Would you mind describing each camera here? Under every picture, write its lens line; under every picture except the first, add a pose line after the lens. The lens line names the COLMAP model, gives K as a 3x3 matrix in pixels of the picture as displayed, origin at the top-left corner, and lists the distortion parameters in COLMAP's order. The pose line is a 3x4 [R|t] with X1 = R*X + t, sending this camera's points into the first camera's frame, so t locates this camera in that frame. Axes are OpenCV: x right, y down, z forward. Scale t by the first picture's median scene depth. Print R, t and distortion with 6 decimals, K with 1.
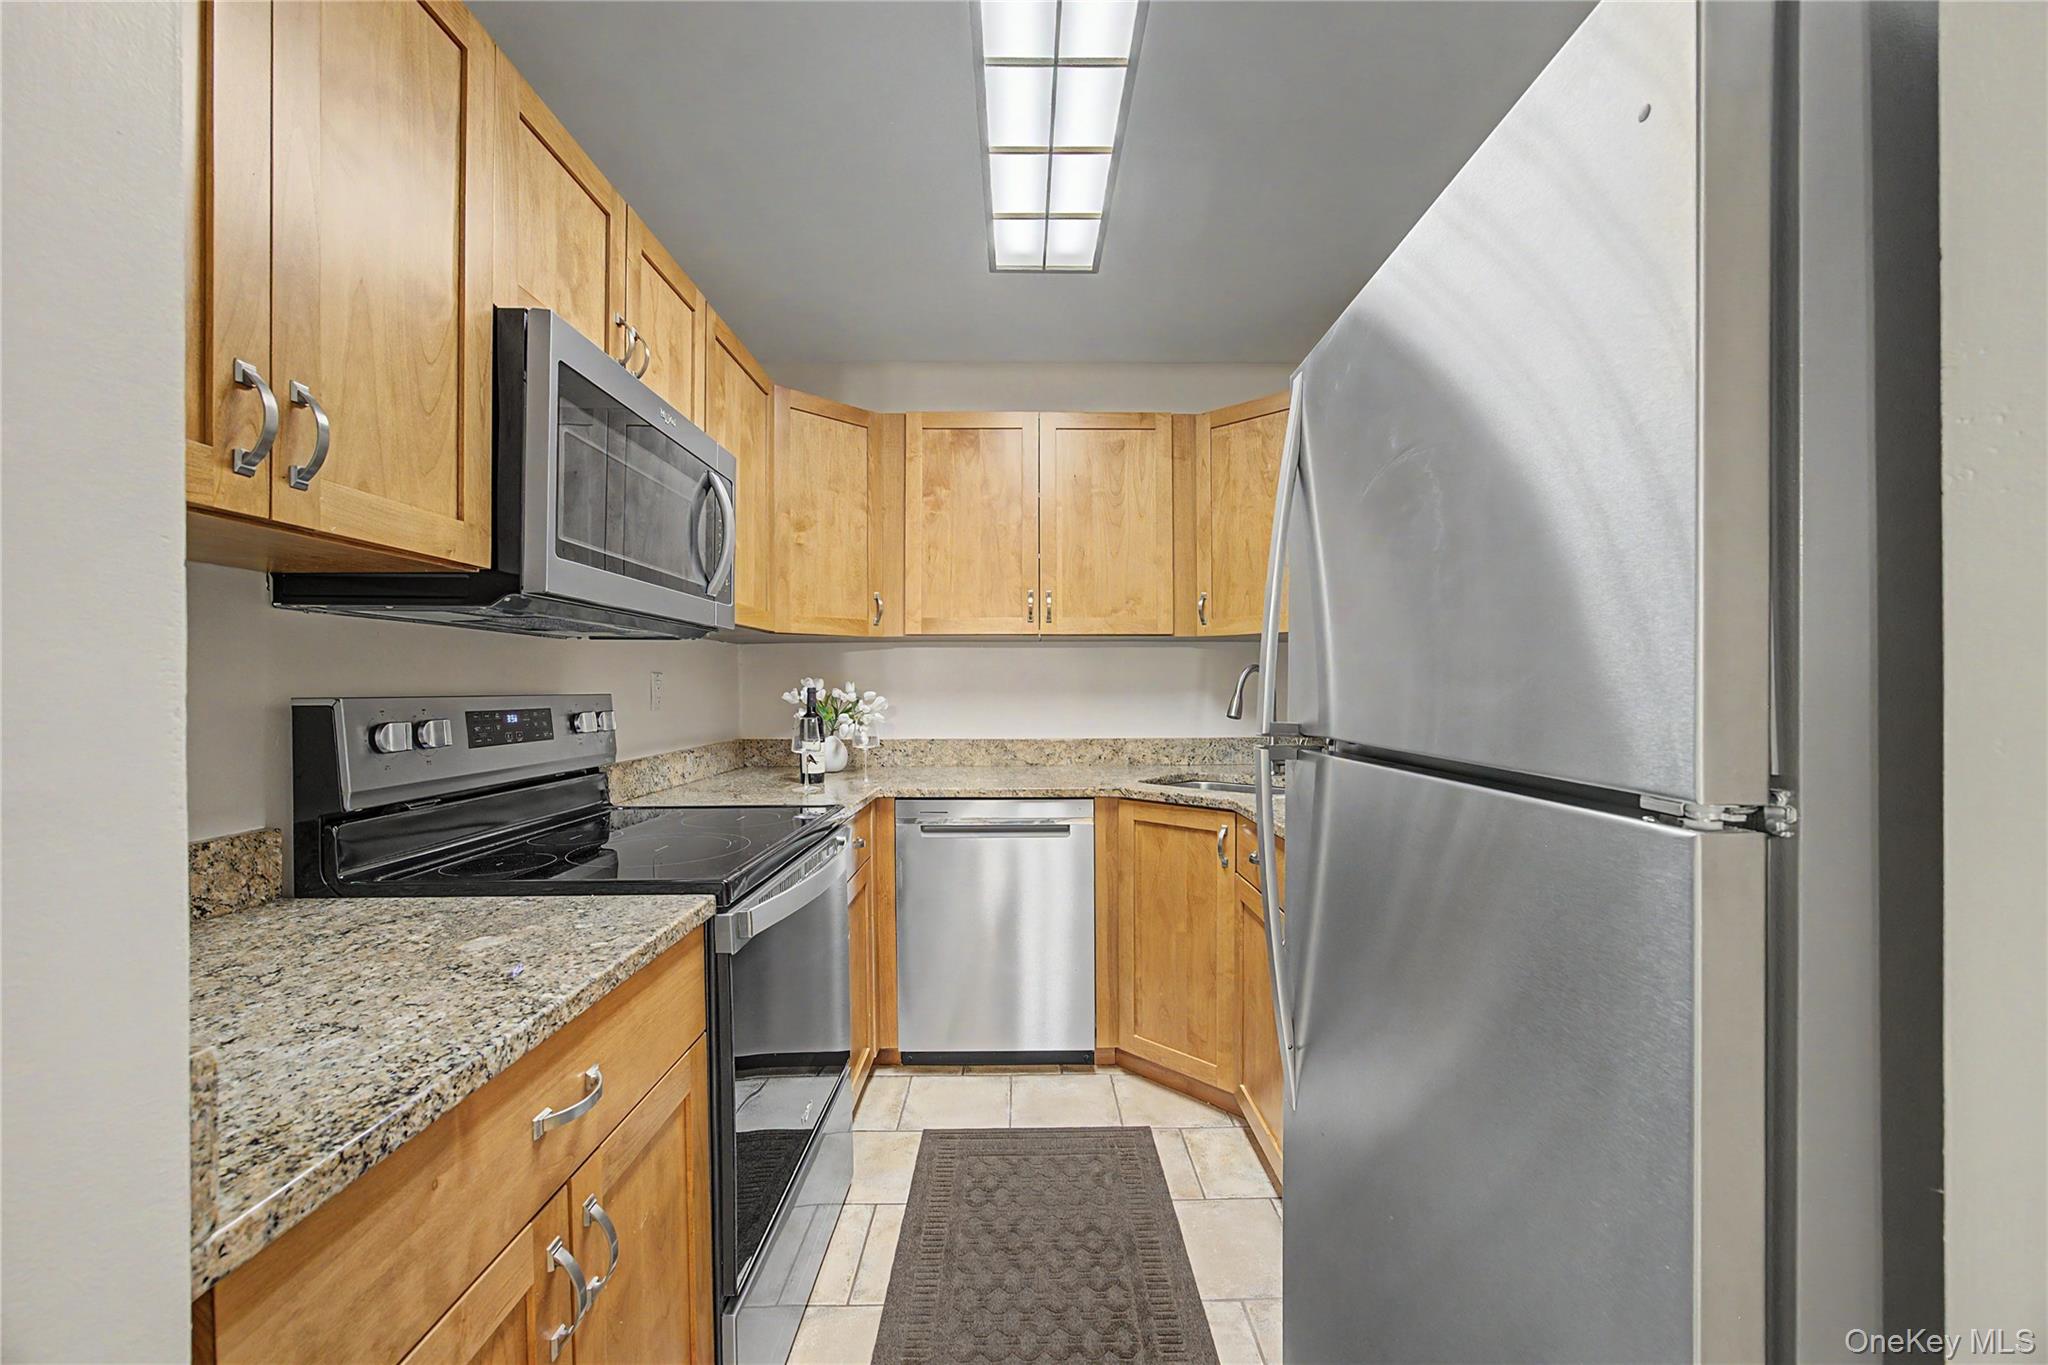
lens RADIAL K [[800.1, 0, 1051.8], [0, 800.1, 682.3], [0, 0, 1]] dist [-0.022861, 0.006544]
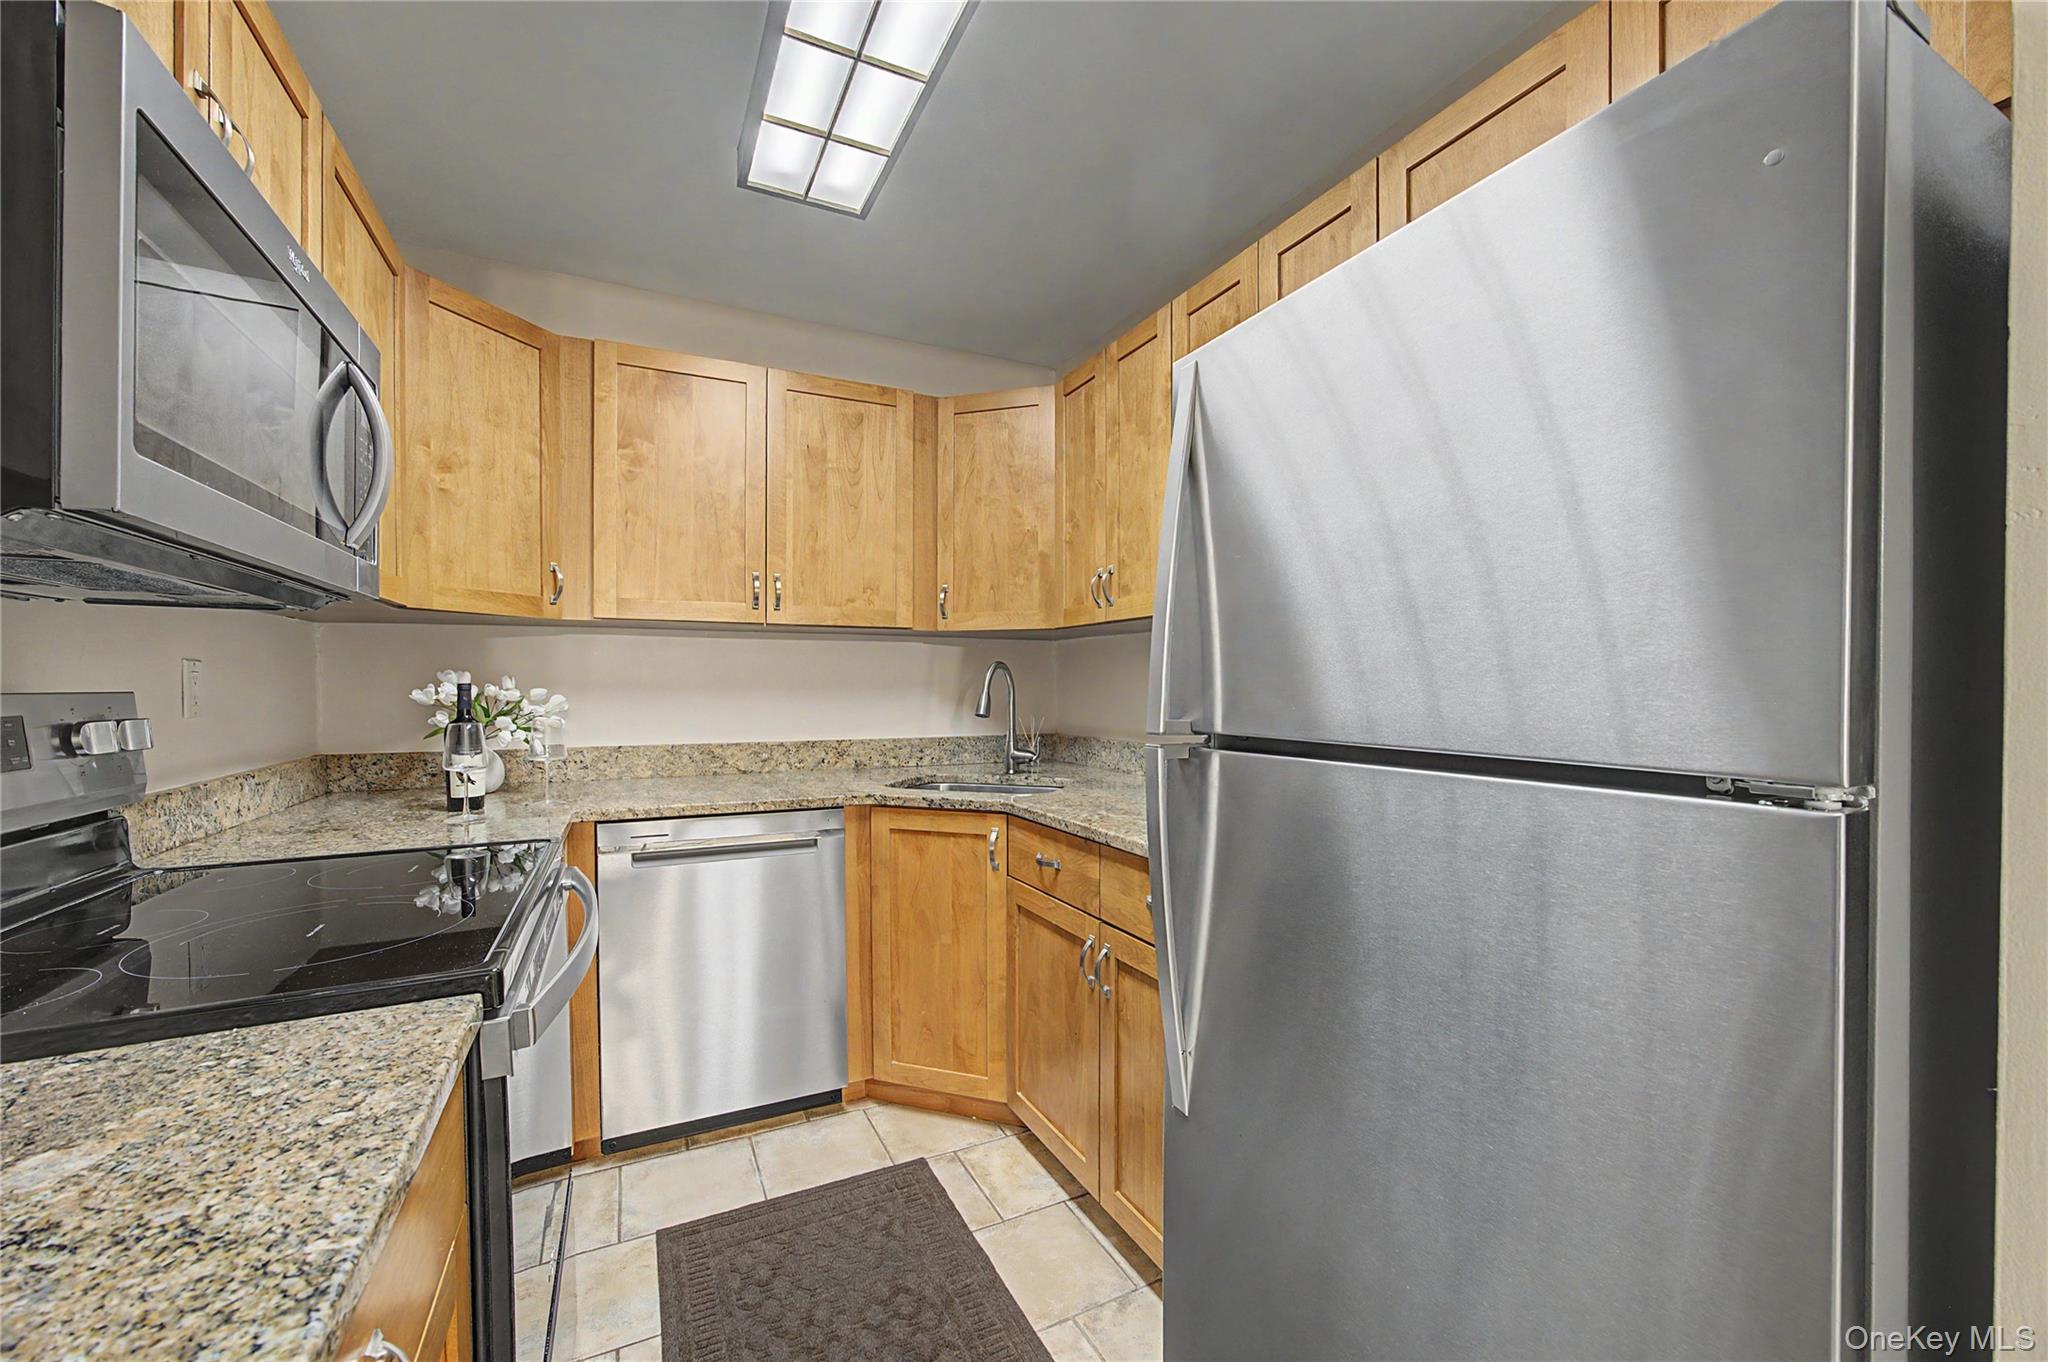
lens RADIAL K [[800.1, 0, 1039.7], [0, 800.1, 687.5], [0, 0, 1]] dist [-0.022861, 0.006544]
pose [[0.900845, 0.000783, 0.434140, -0.140819], [-0.004947, 0.999952, 0.008462, 0.001678], [-0.434112, -0.009771, 0.900806, 0.100285]]
